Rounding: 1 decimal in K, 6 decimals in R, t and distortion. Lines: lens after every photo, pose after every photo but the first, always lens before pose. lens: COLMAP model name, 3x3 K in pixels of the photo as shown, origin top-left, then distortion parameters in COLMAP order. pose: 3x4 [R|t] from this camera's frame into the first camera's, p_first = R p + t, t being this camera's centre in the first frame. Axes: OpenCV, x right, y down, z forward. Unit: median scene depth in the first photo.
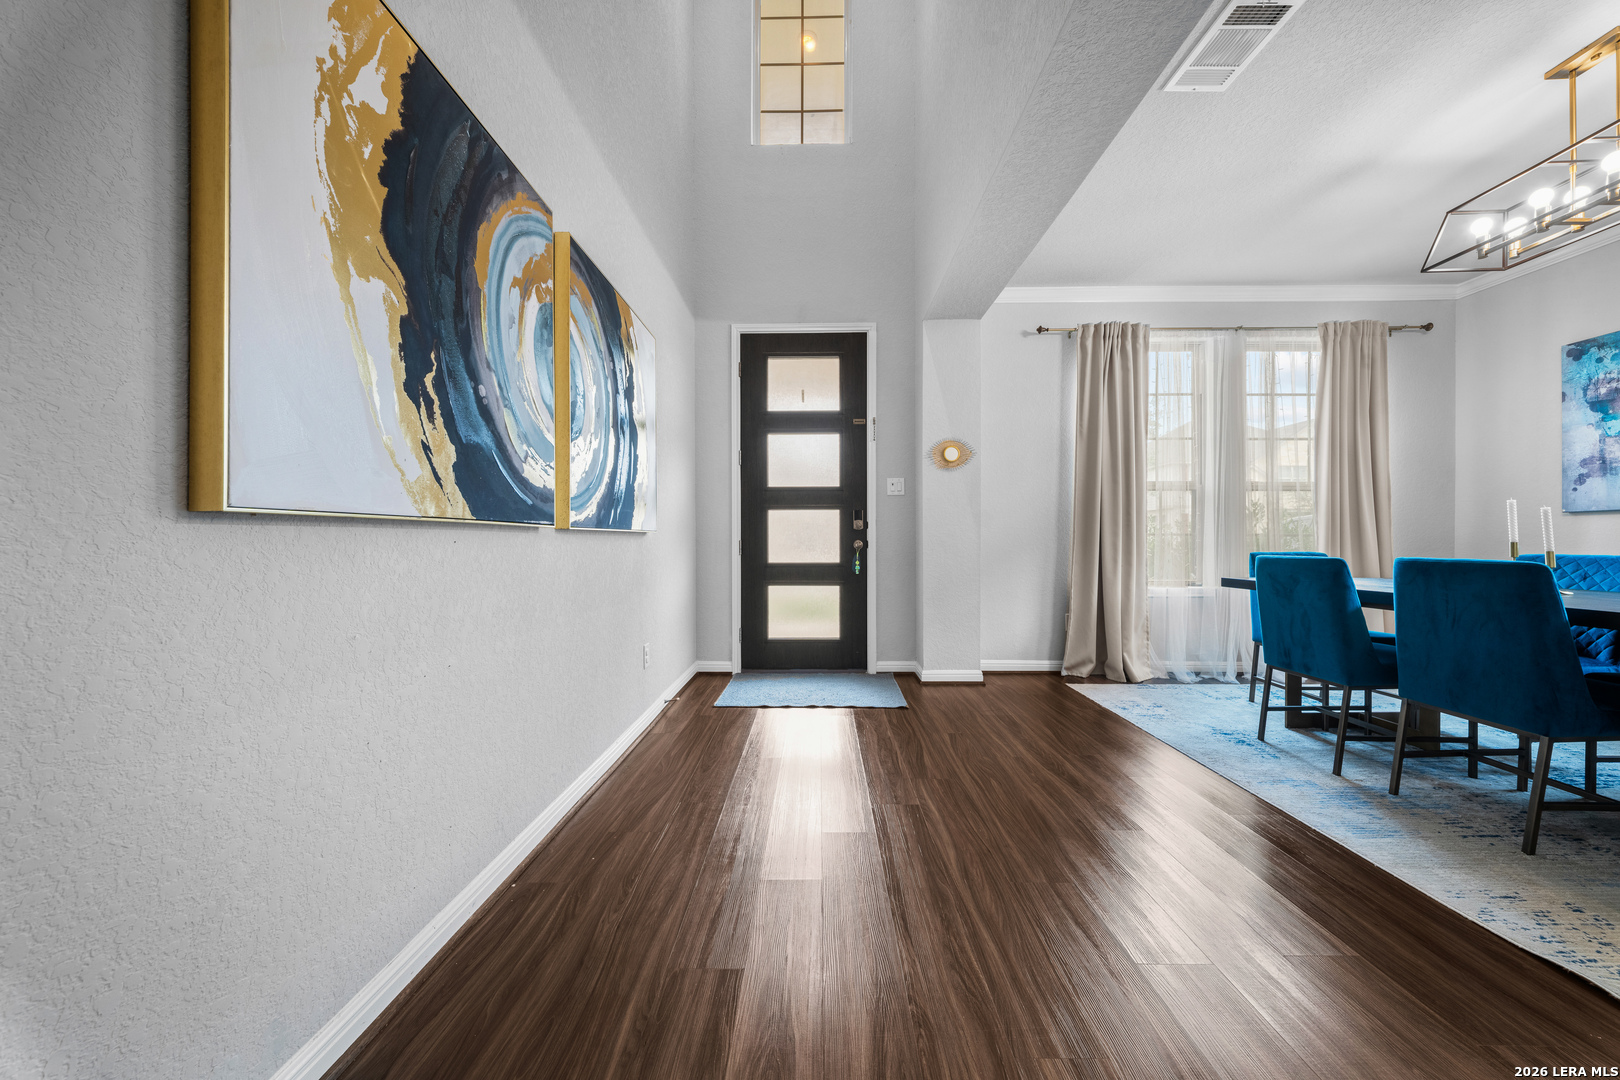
lens RADIAL K [[564.0, 0, 803.2], [0, 564.0, 539.8], [0, 0, 1]] dist [0.001874, -0.003704]
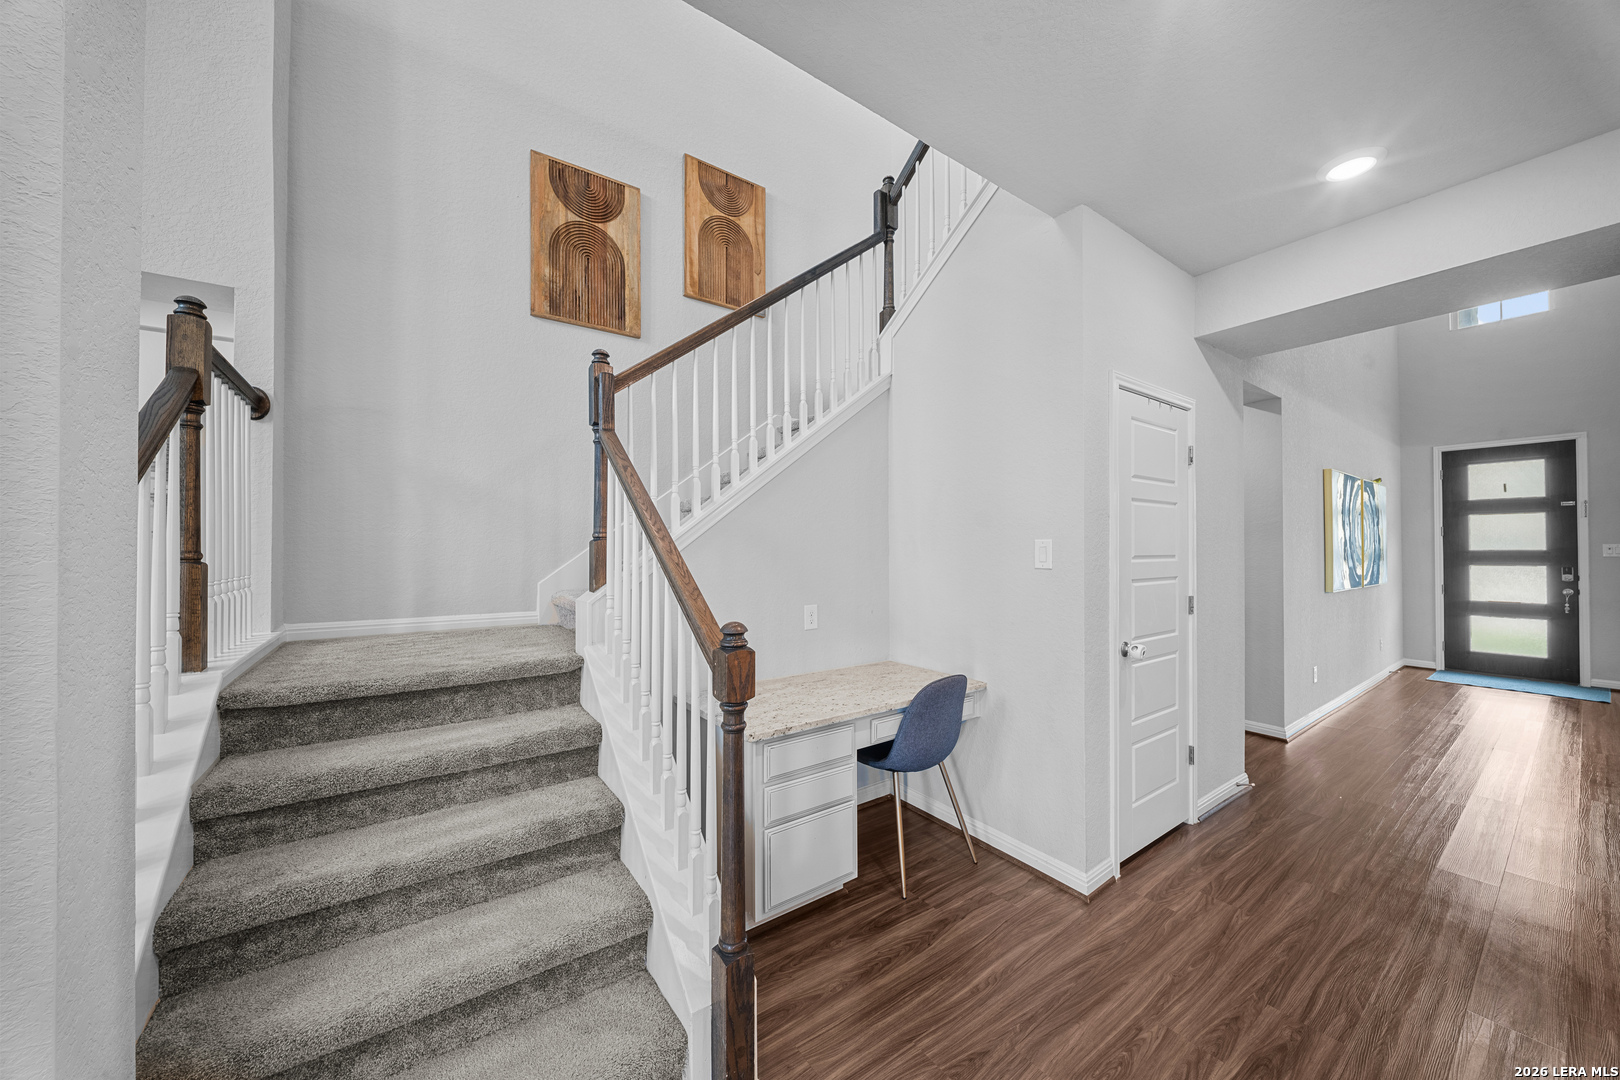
lens RADIAL K [[564.0, 0, 811.0], [0, 564.0, 544.8], [0, 0, 1]] dist [0.001874, -0.003704]
pose [[0.607895, -0.006736, -0.793989, 0.067521], [-0.002513, 0.999943, -0.010408, -0.102072], [0.794013, 0.008322, 0.607844, -1.498600]]
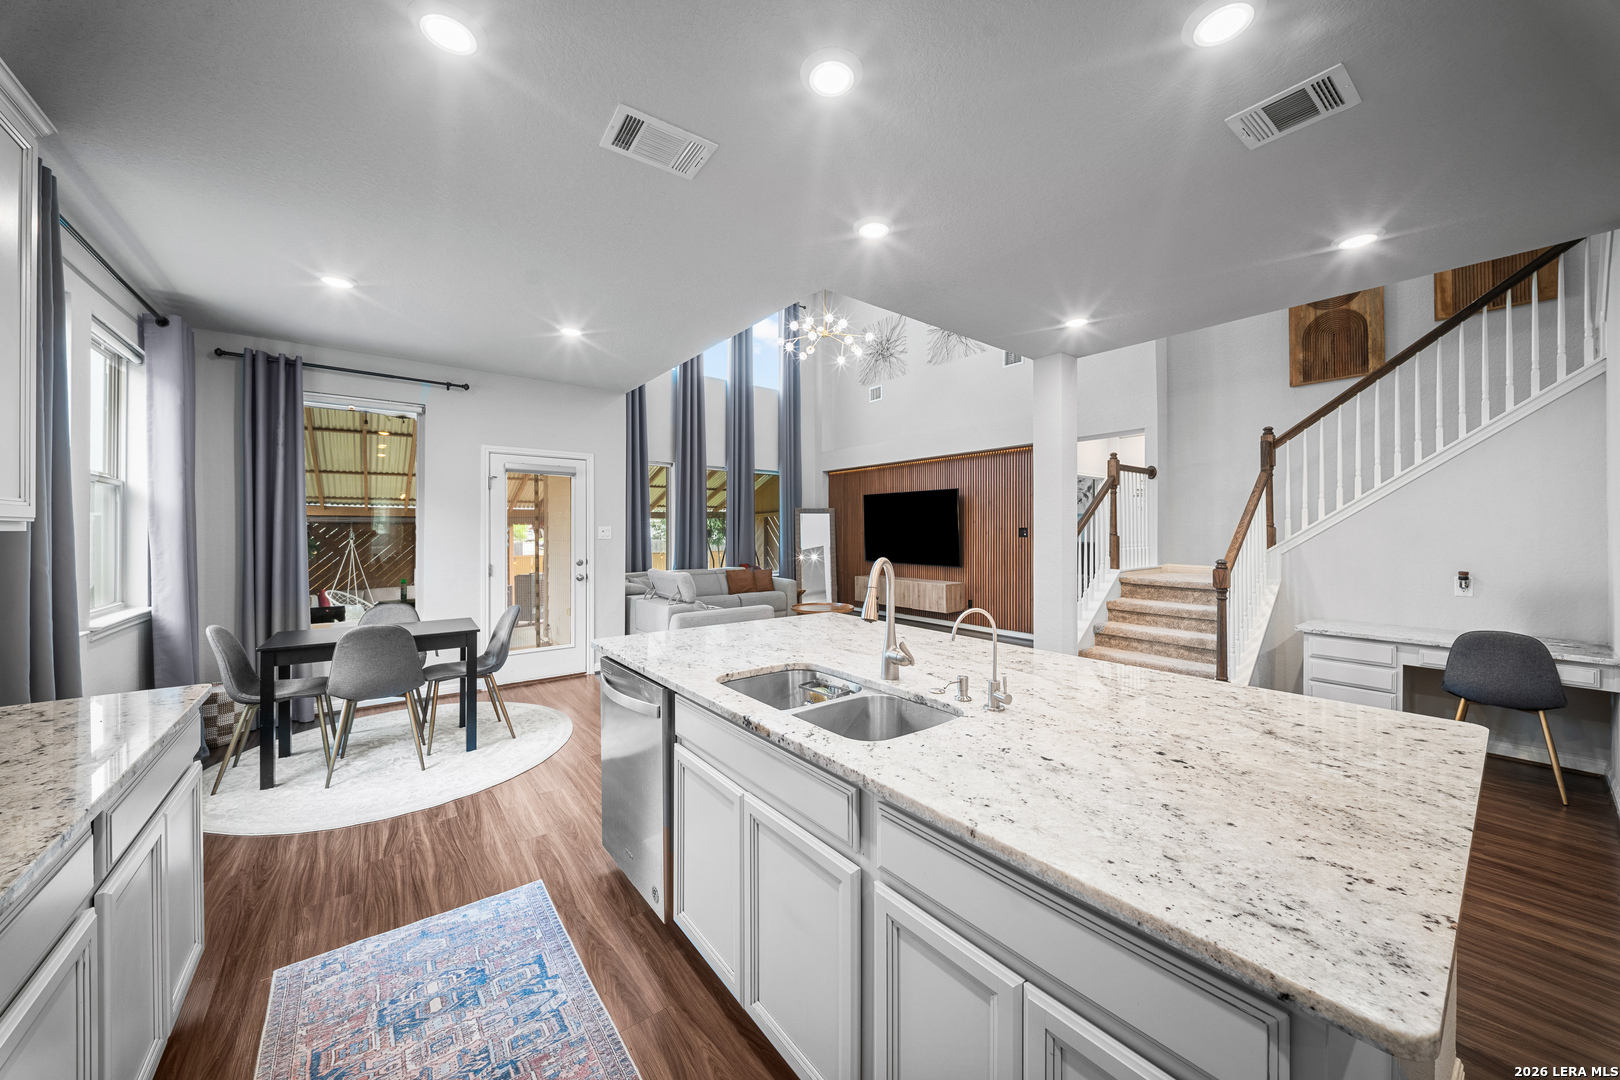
lens RADIAL K [[564.0, 0, 813.7], [0, 564.0, 529.1], [0, 0, 1]] dist [0.001874, -0.003704]
pose [[-0.765335, 0.003597, -0.643622, 0.981401], [0.001024, 0.999990, 0.004371, -0.115114], [0.643631, 0.002686, -0.765331, -0.983529]]
